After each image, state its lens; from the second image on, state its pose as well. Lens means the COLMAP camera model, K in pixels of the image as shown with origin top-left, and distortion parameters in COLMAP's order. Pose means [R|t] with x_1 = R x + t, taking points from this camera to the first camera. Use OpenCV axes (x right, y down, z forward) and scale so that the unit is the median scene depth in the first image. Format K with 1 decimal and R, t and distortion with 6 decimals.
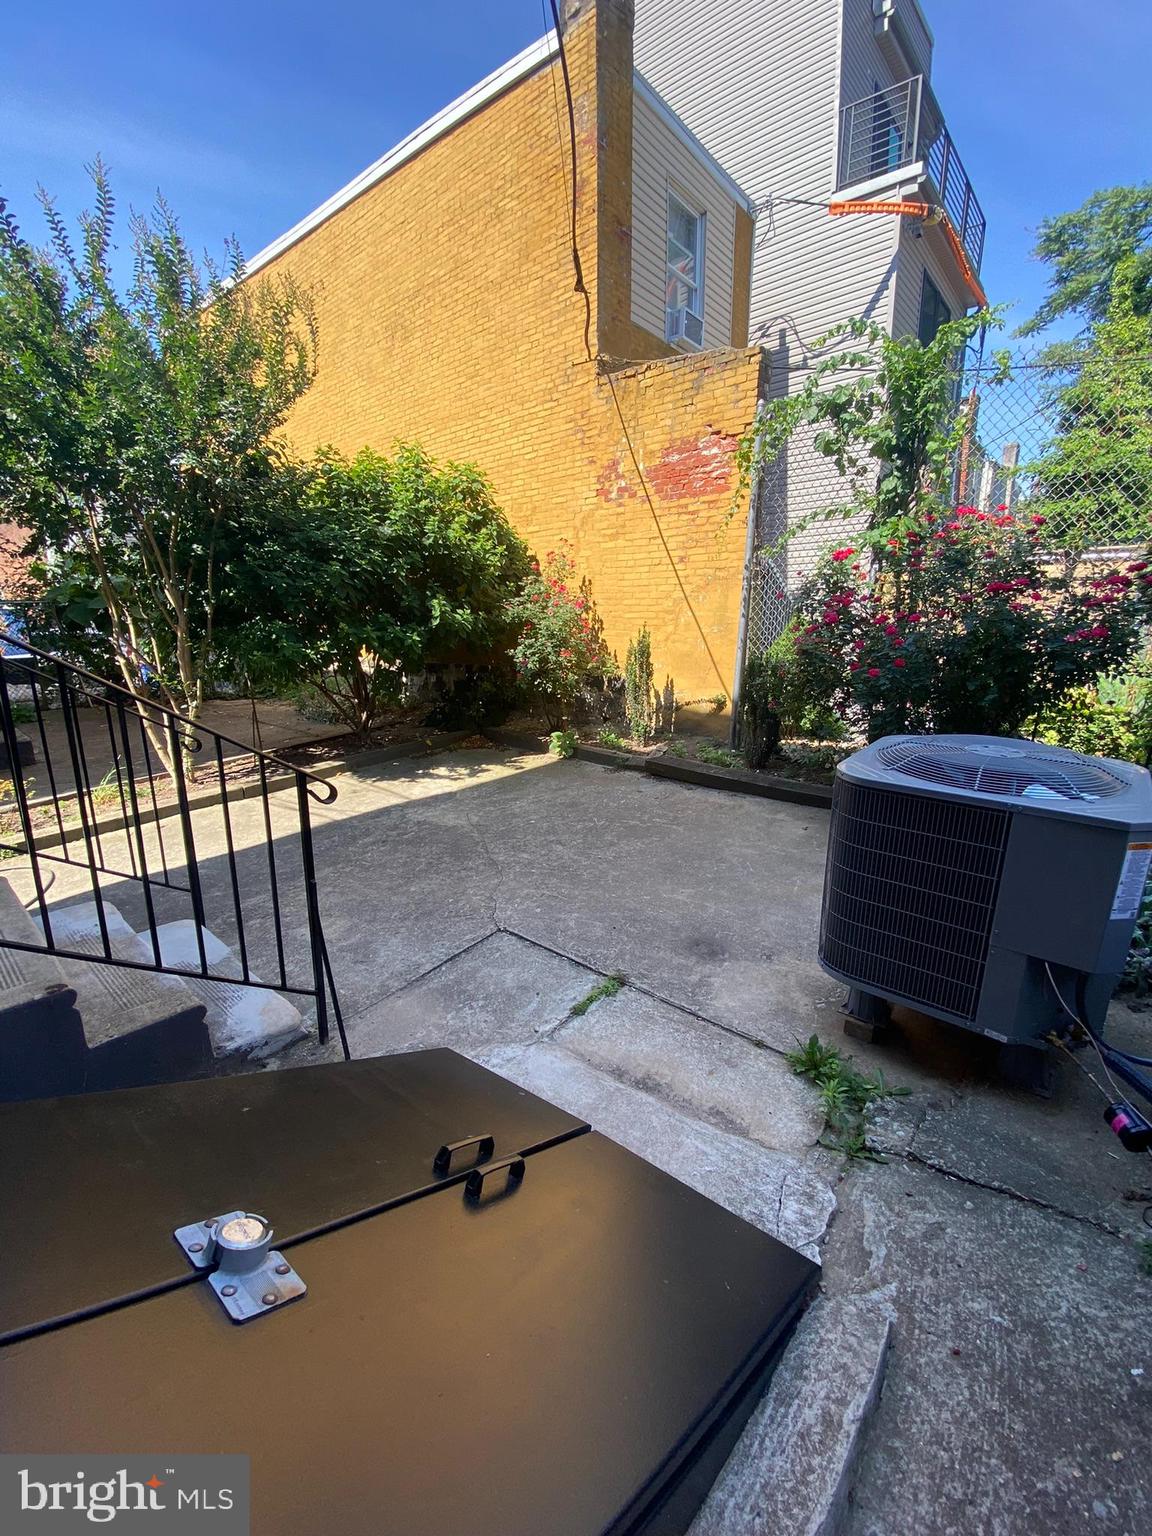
lens RADIAL K [[624.4, 0, 584.5], [0, 624.4, 768.1], [0, 0, 1]] dist [0.014835, -0.013929]
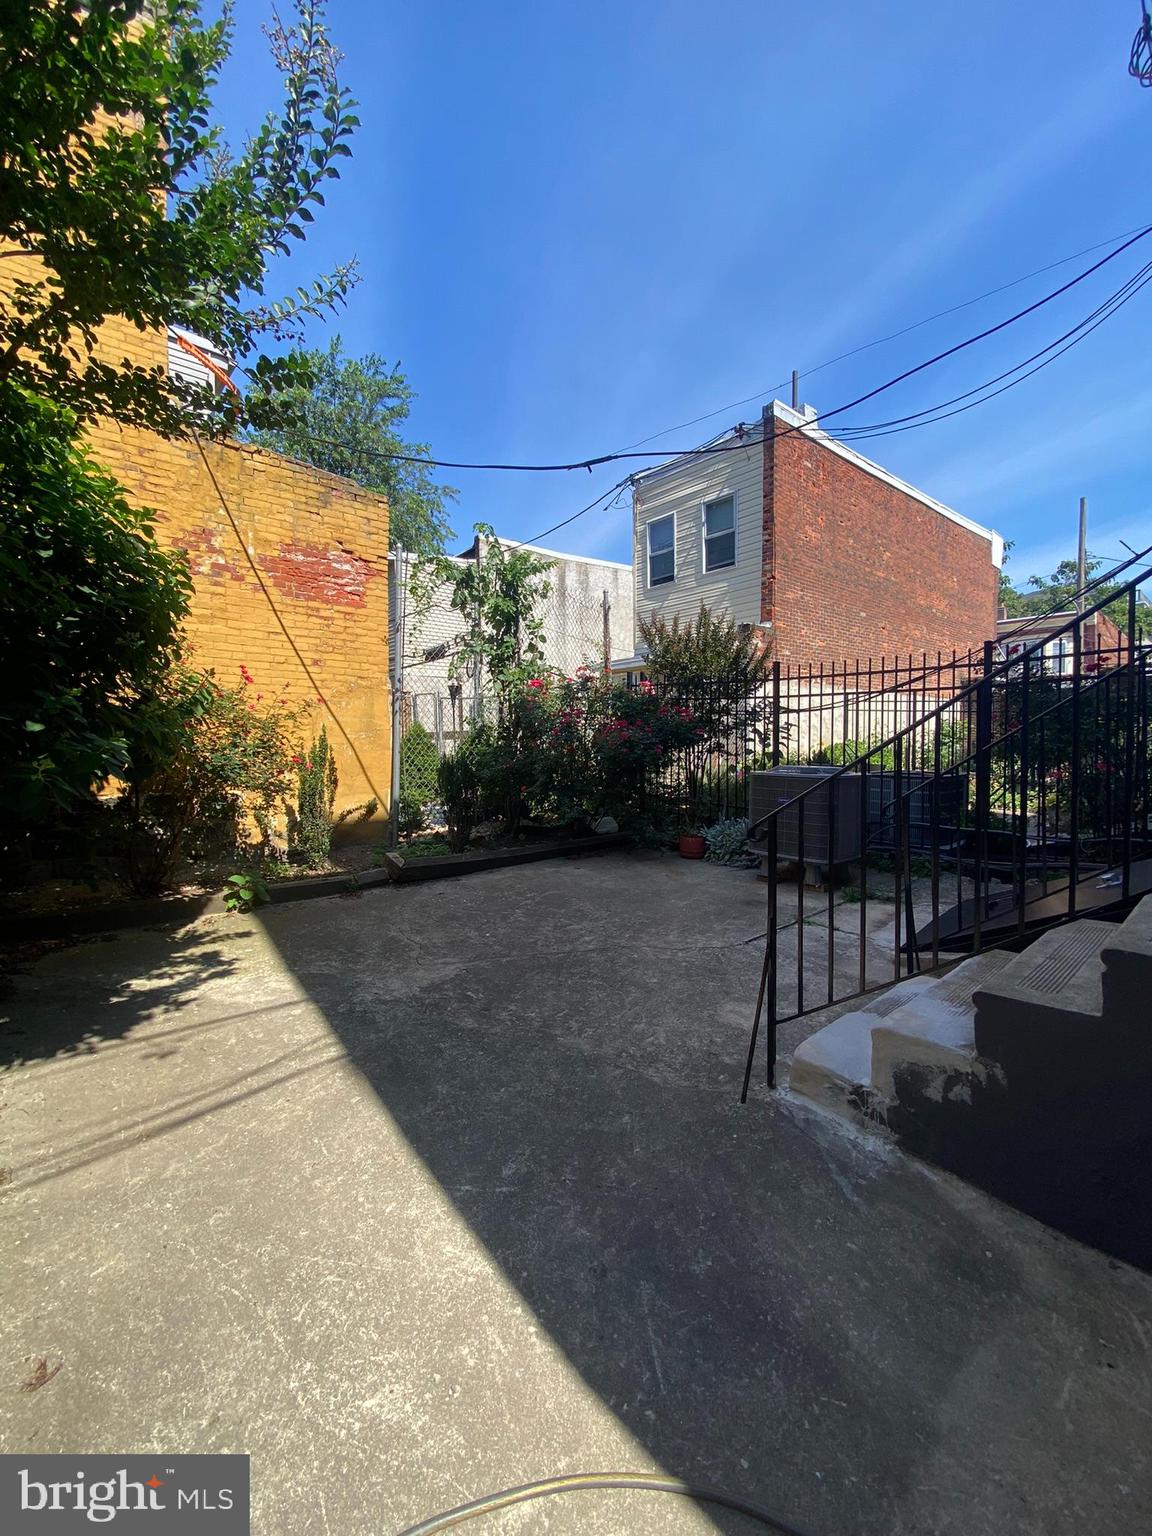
lens RADIAL K [[624.4, 0, 583.8], [0, 624.4, 756.8], [0, 0, 1]] dist [0.014835, -0.013929]
pose [[0.115152, -0.019775, 0.993151, -0.777328], [0.232985, 0.972450, -0.007651, -0.101409], [-0.965639, 0.232270, 0.116587, 0.568783]]
